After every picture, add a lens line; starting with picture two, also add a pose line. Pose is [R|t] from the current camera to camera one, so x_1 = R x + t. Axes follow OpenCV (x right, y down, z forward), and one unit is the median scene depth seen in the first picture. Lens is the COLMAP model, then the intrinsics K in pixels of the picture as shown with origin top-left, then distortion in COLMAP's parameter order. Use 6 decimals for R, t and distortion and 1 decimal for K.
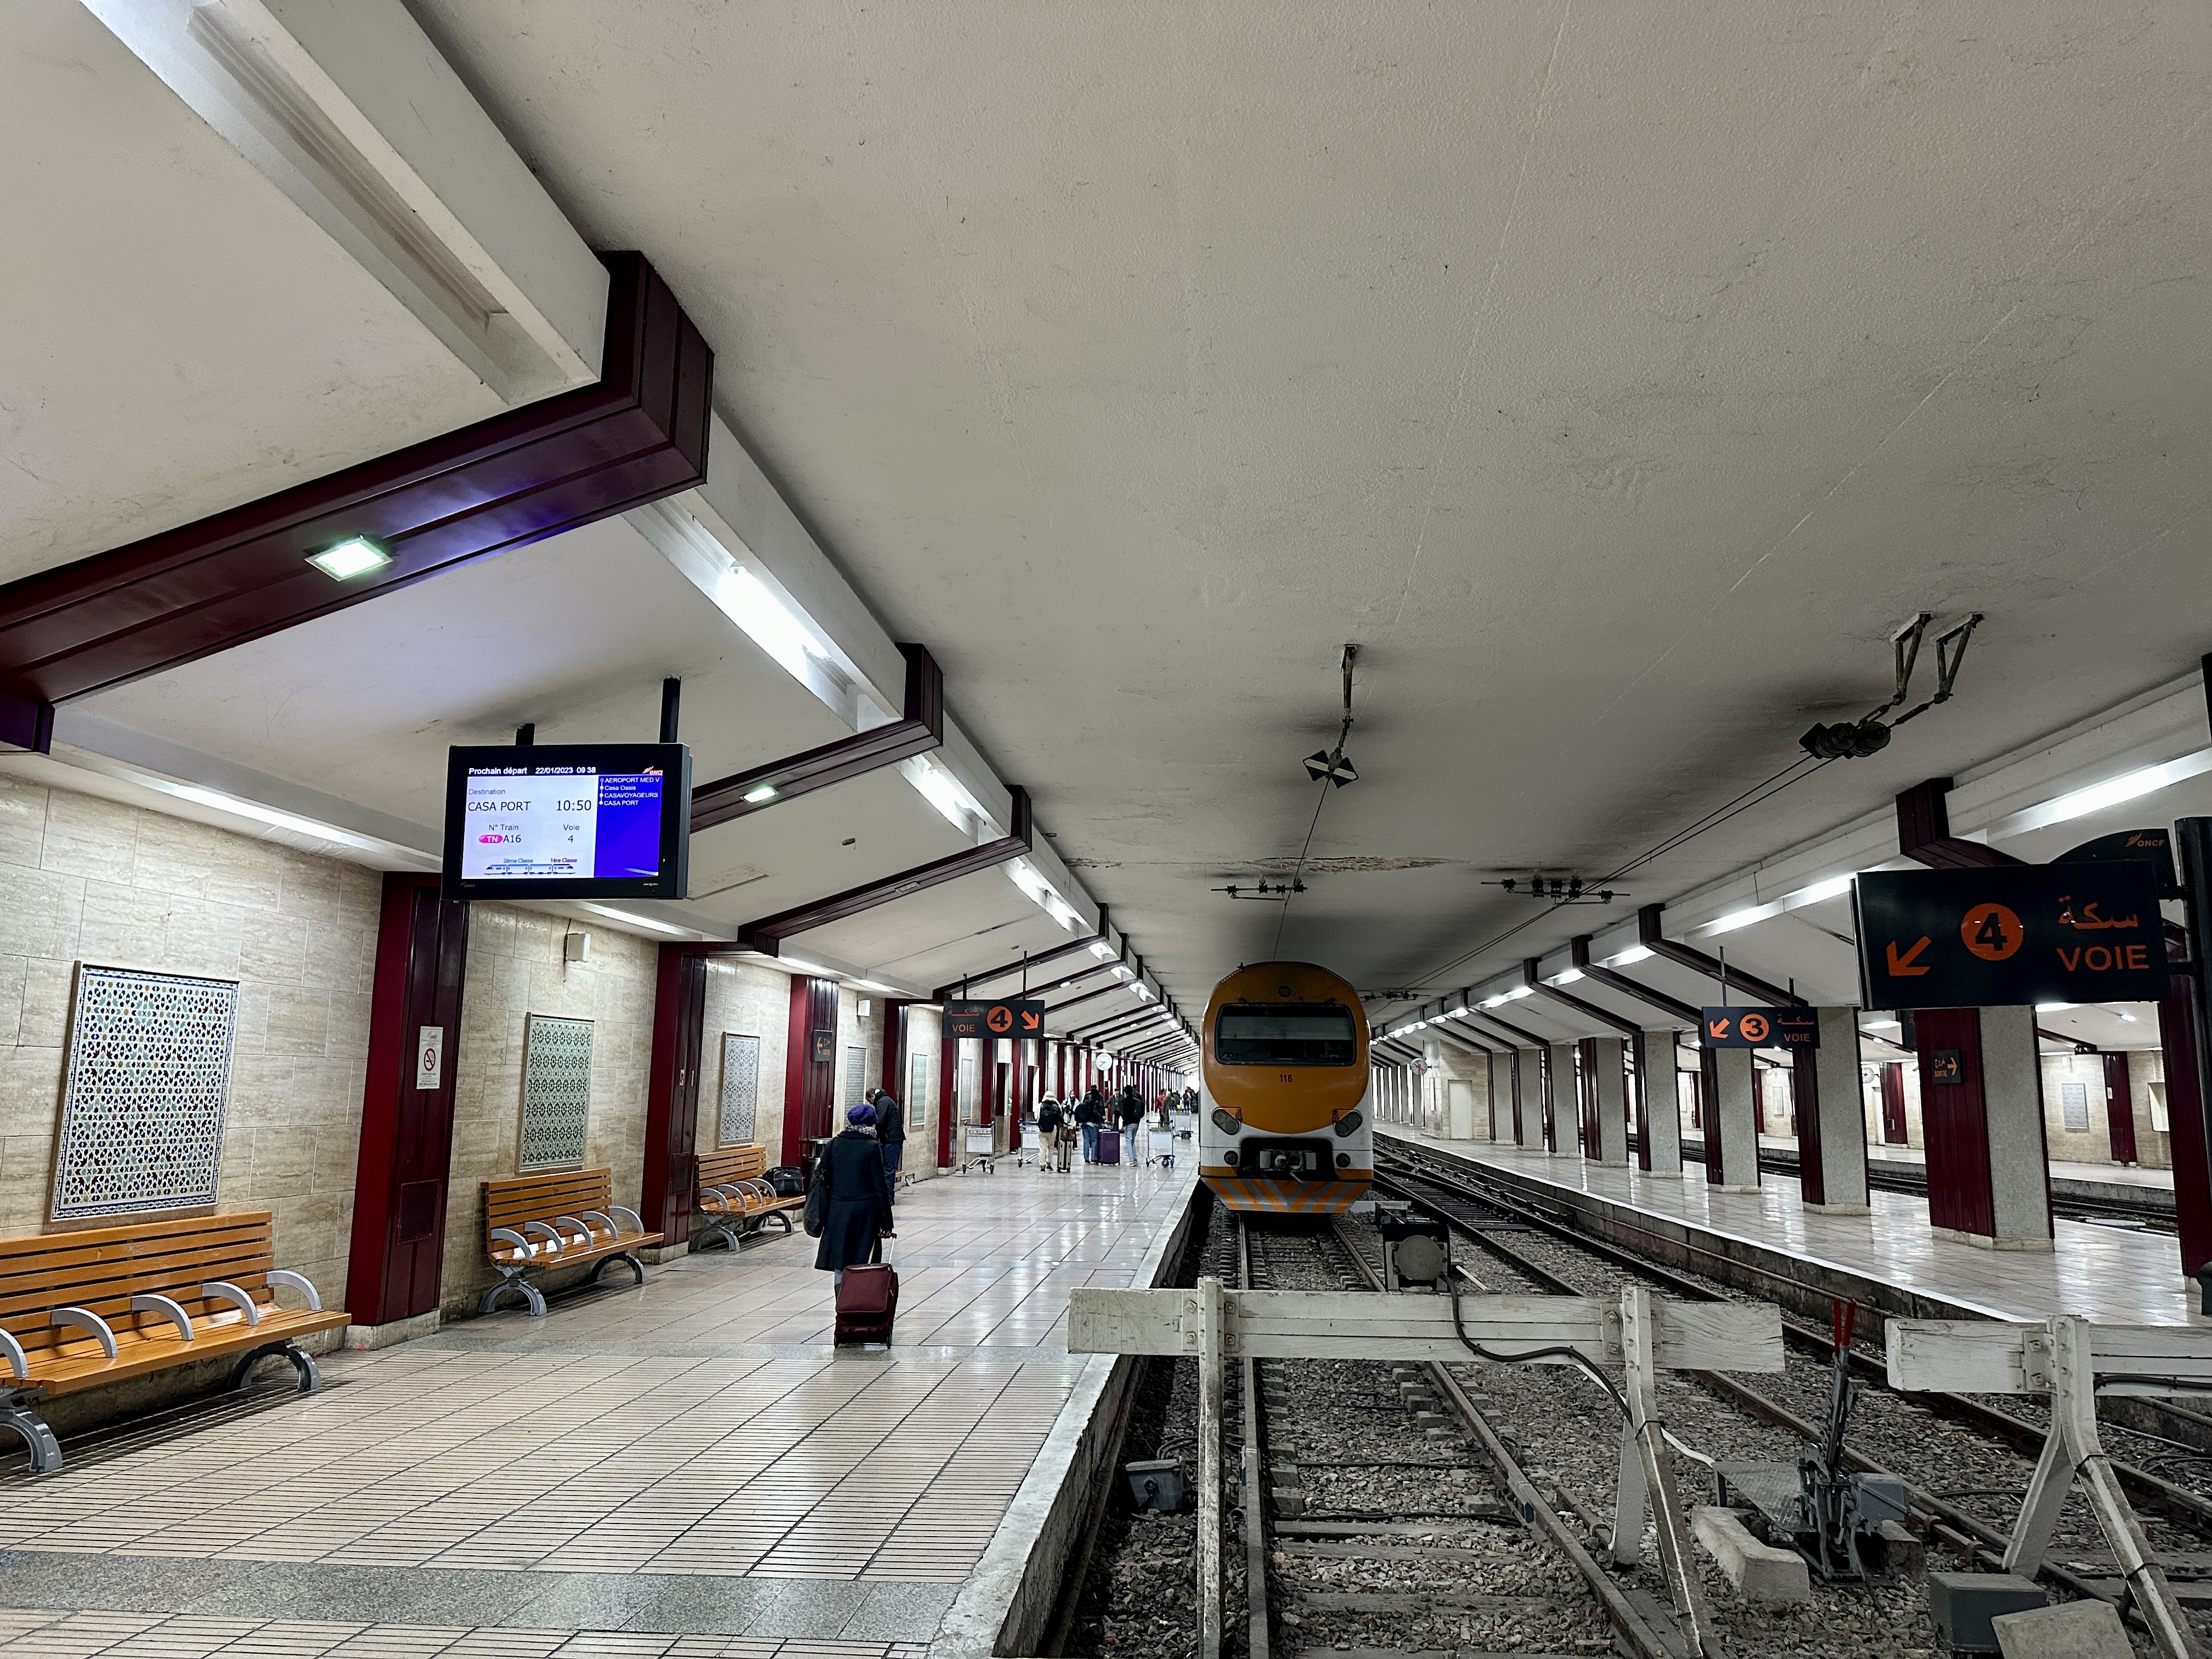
lens RADIAL K [[1550.3, 0, 1115.4], [0, 1550.3, 841.0], [0, 0, 1]] dist [0.165832, -0.245660]
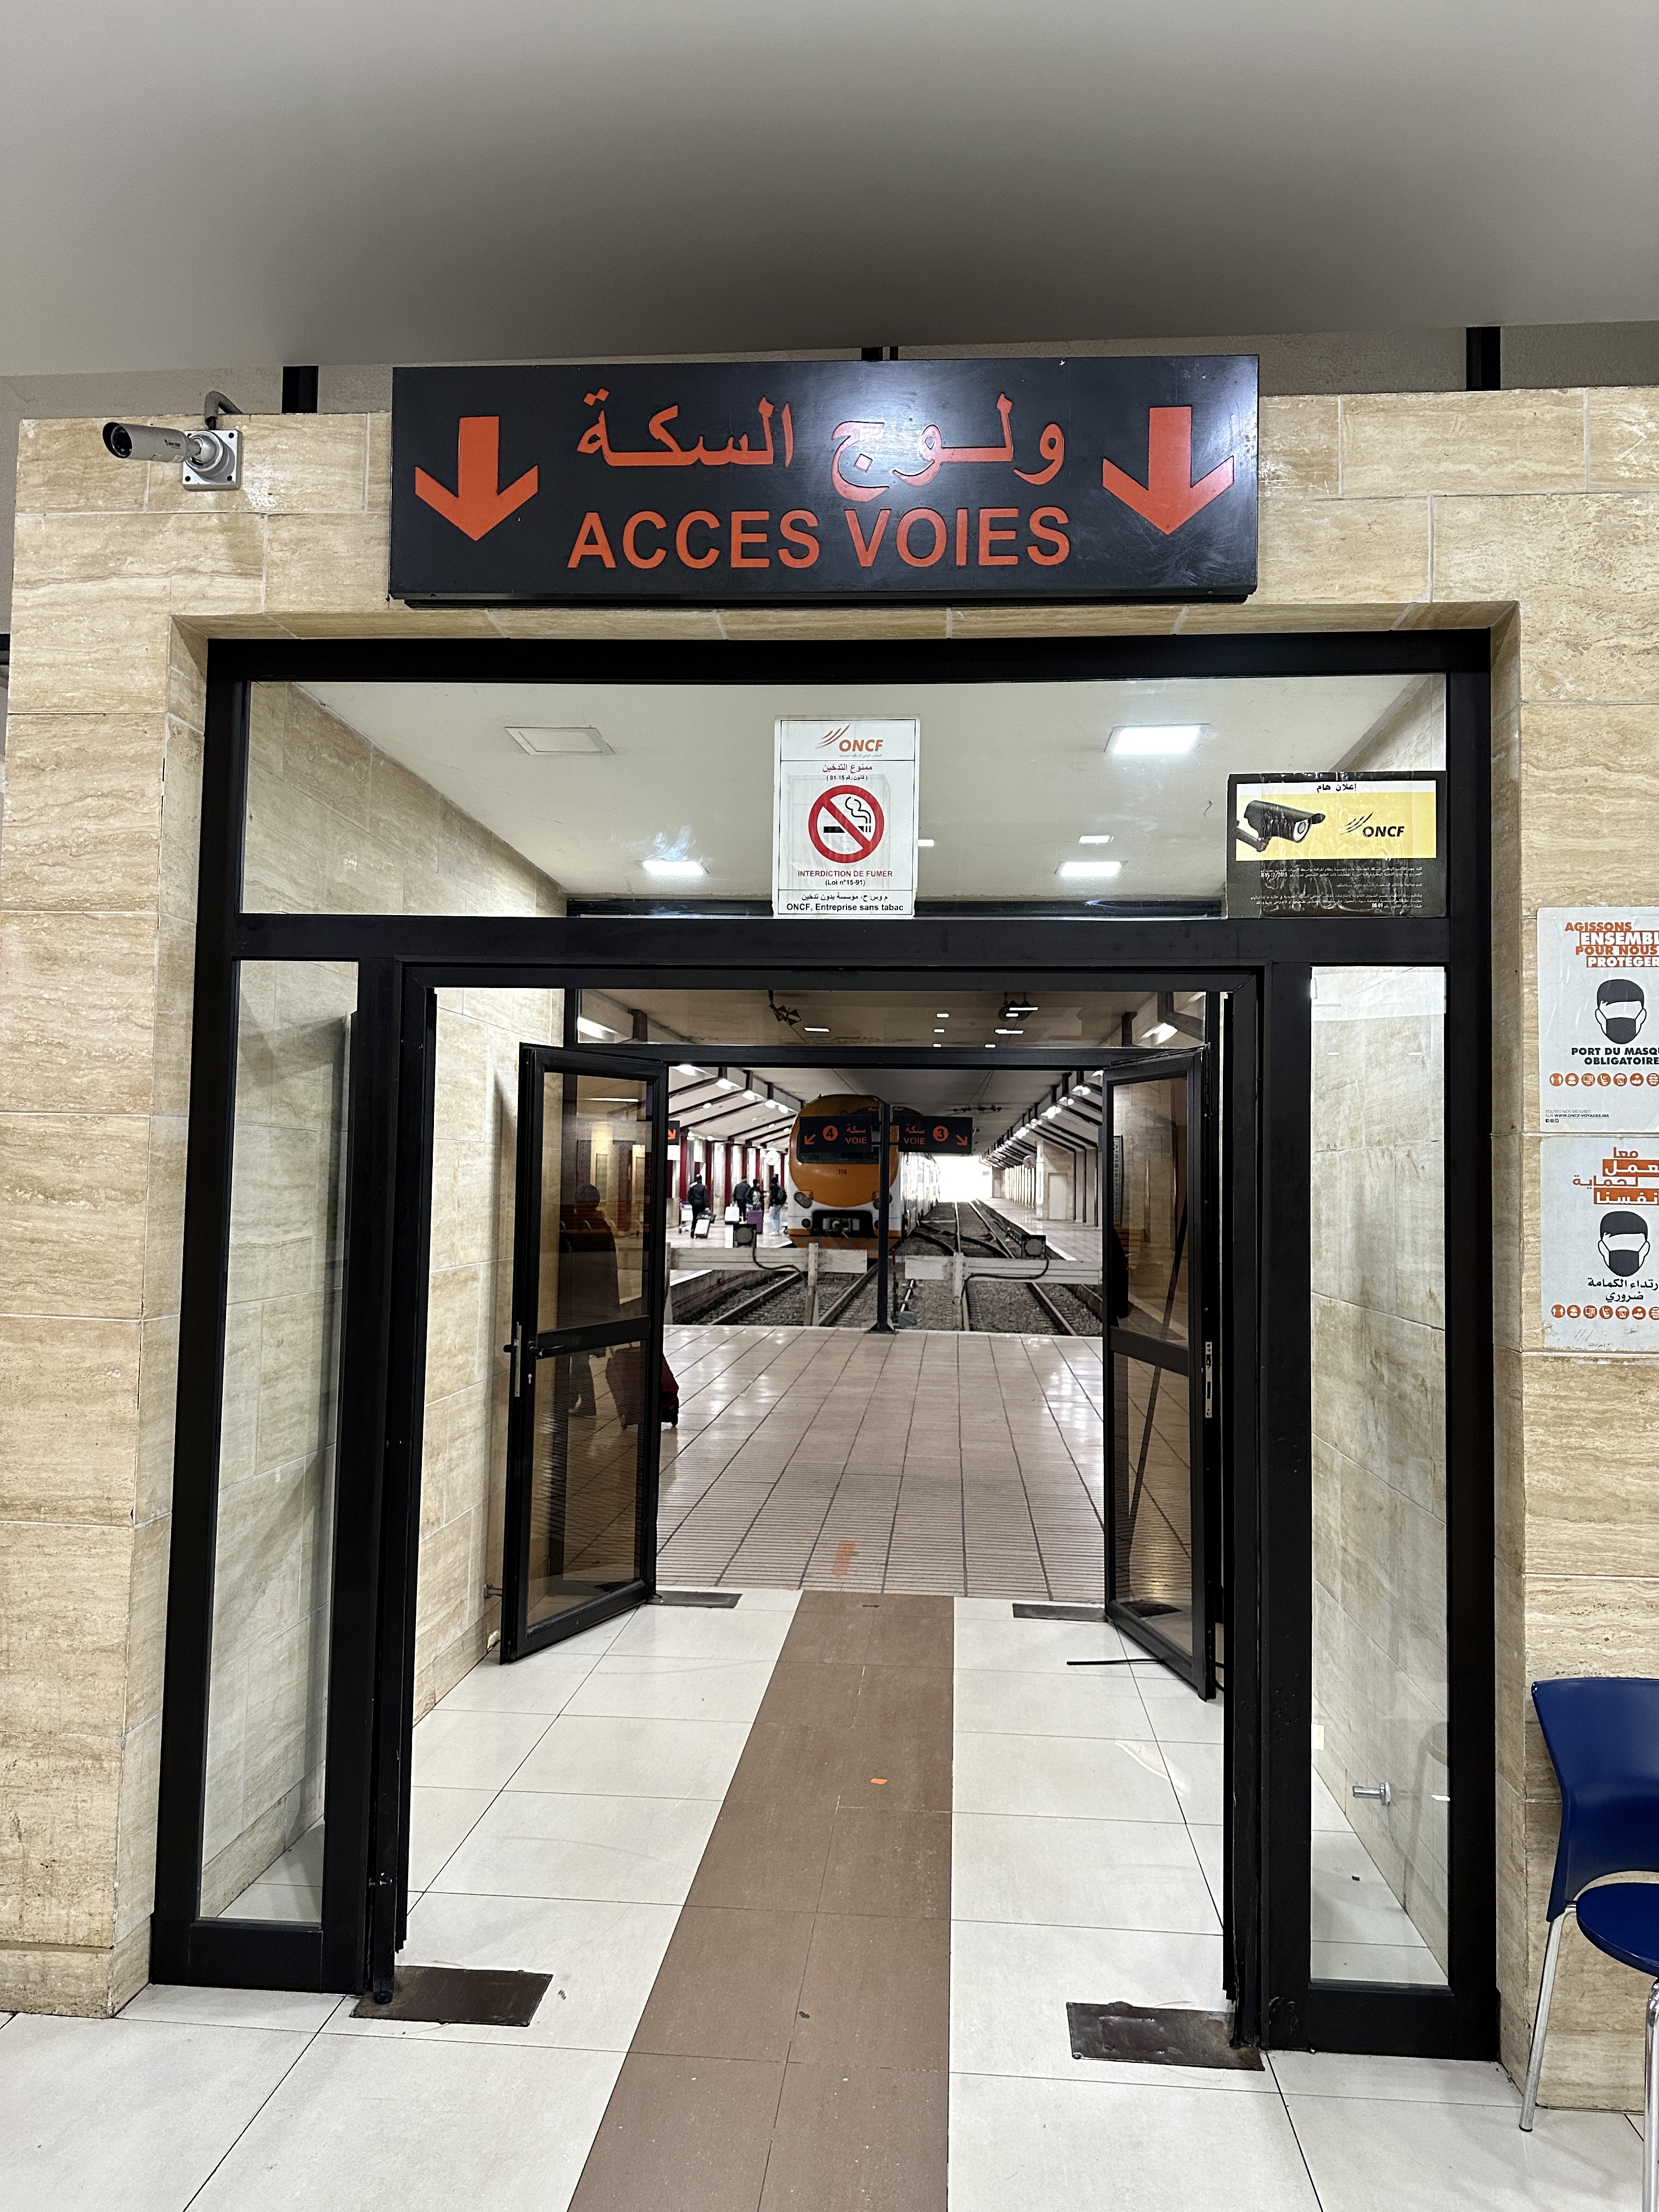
lens RADIAL K [[1550.3, 0, 835.4], [0, 1550.3, 1105.5], [0, 0, 1]] dist [0.165832, -0.245660]
pose [[0.999991, 0.003907, 0.001657, 0.116113], [-0.004063, 0.994087, 0.108507, -0.086643], [-0.001223, -0.108513, 0.994094, -0.565515]]
